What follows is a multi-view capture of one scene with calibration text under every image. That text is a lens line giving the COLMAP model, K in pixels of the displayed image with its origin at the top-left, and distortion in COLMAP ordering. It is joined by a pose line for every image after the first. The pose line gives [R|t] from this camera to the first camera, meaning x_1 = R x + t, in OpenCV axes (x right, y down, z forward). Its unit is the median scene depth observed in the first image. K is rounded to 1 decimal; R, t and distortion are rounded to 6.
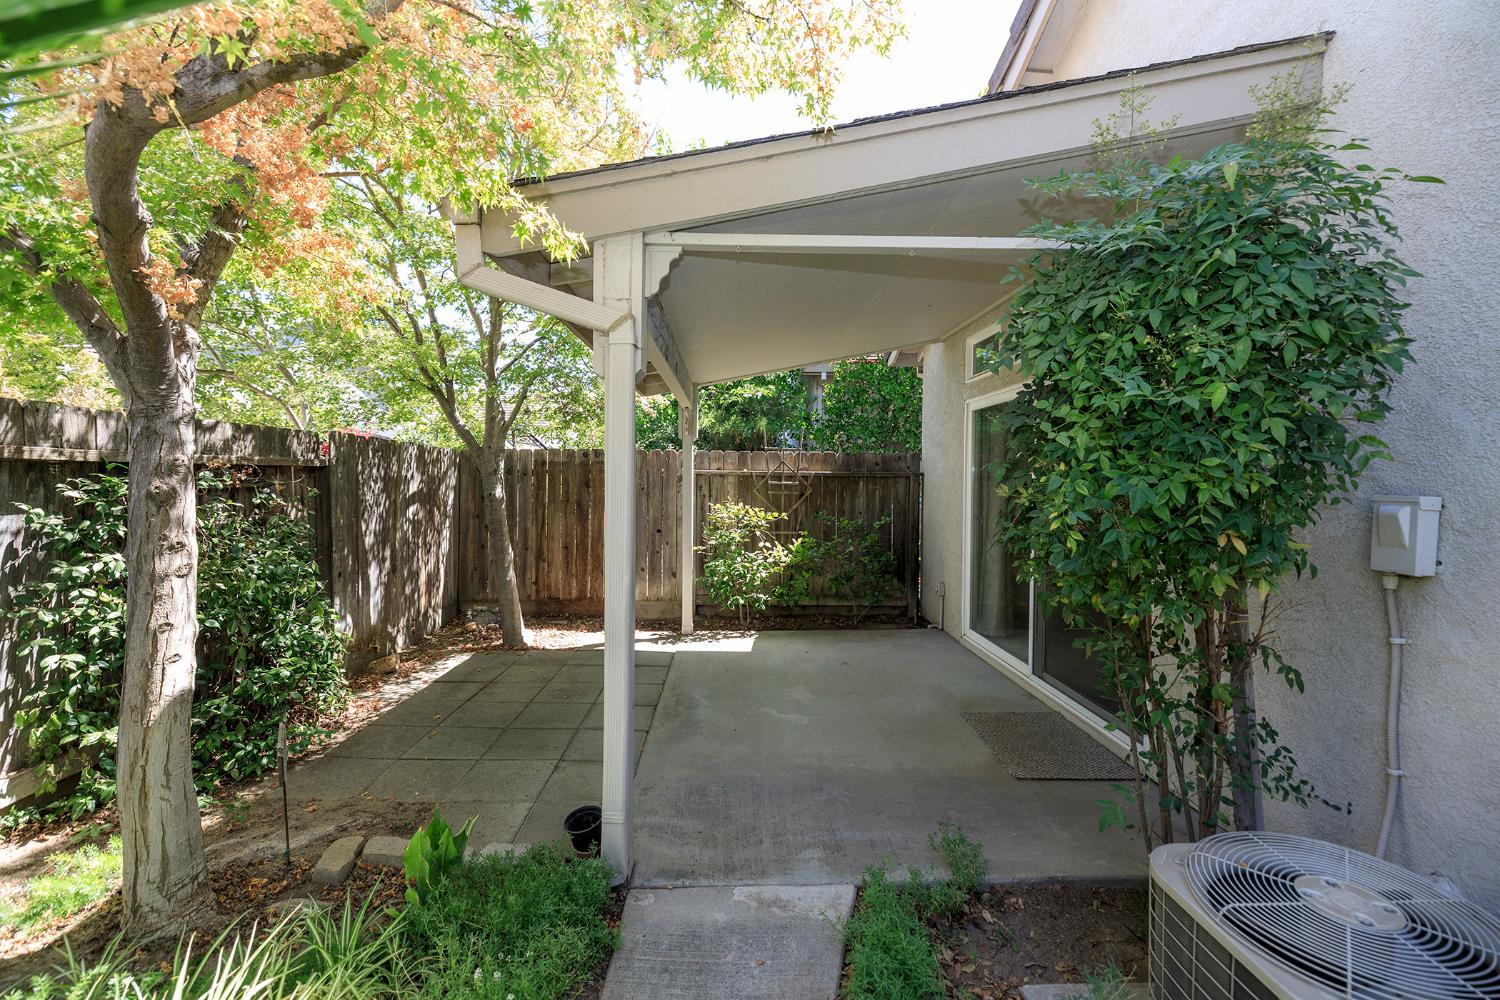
lens RADIAL K [[631.9, 0, 737.2], [0, 631.9, 497.3], [0, 0, 1]] dist [0.005689, -0.001808]
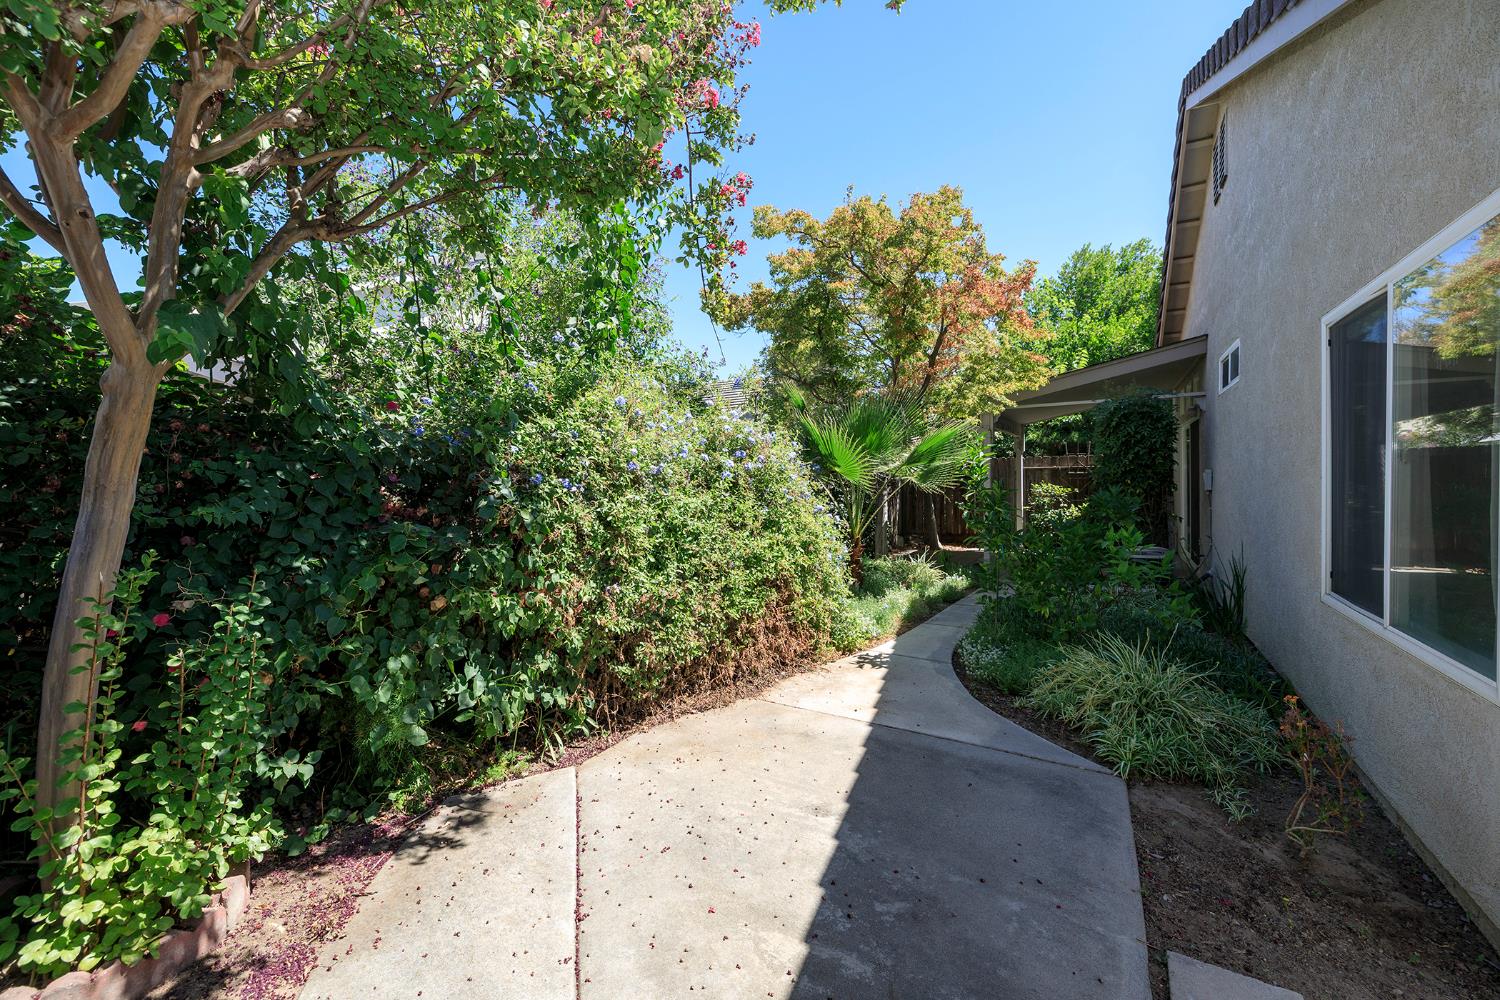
lens RADIAL K [[631.9, 0, 744.6], [0, 631.9, 496.4], [0, 0, 1]] dist [0.005689, -0.001808]
pose [[0.861429, -0.010895, -0.507761, 0.184285], [0.011359, 0.999933, -0.002186, 0.041171], [0.507750, -0.003885, 0.861495, -1.143563]]
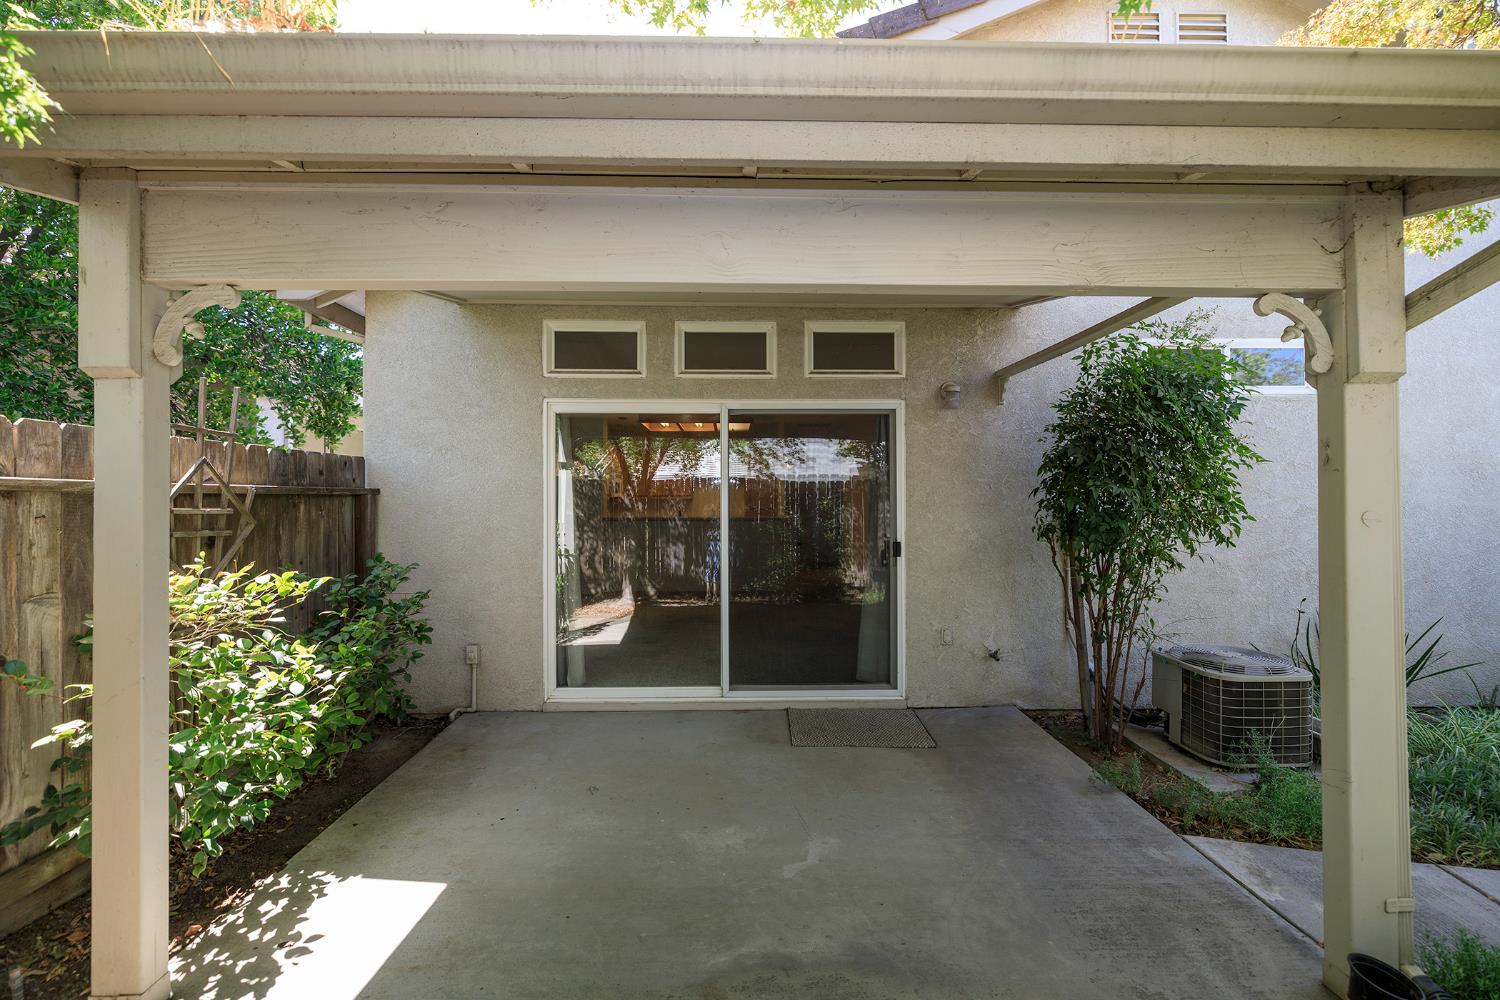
lens RADIAL K [[631.9, 0, 747.9], [0, 631.9, 496.5], [0, 0, 1]] dist [0.005689, -0.001808]
pose [[-0.012522, -0.004868, 0.999910, -0.381340], [0.028300, 0.999586, 0.005221, -0.025642], [-0.999521, 0.028363, -0.012379, 0.687057]]
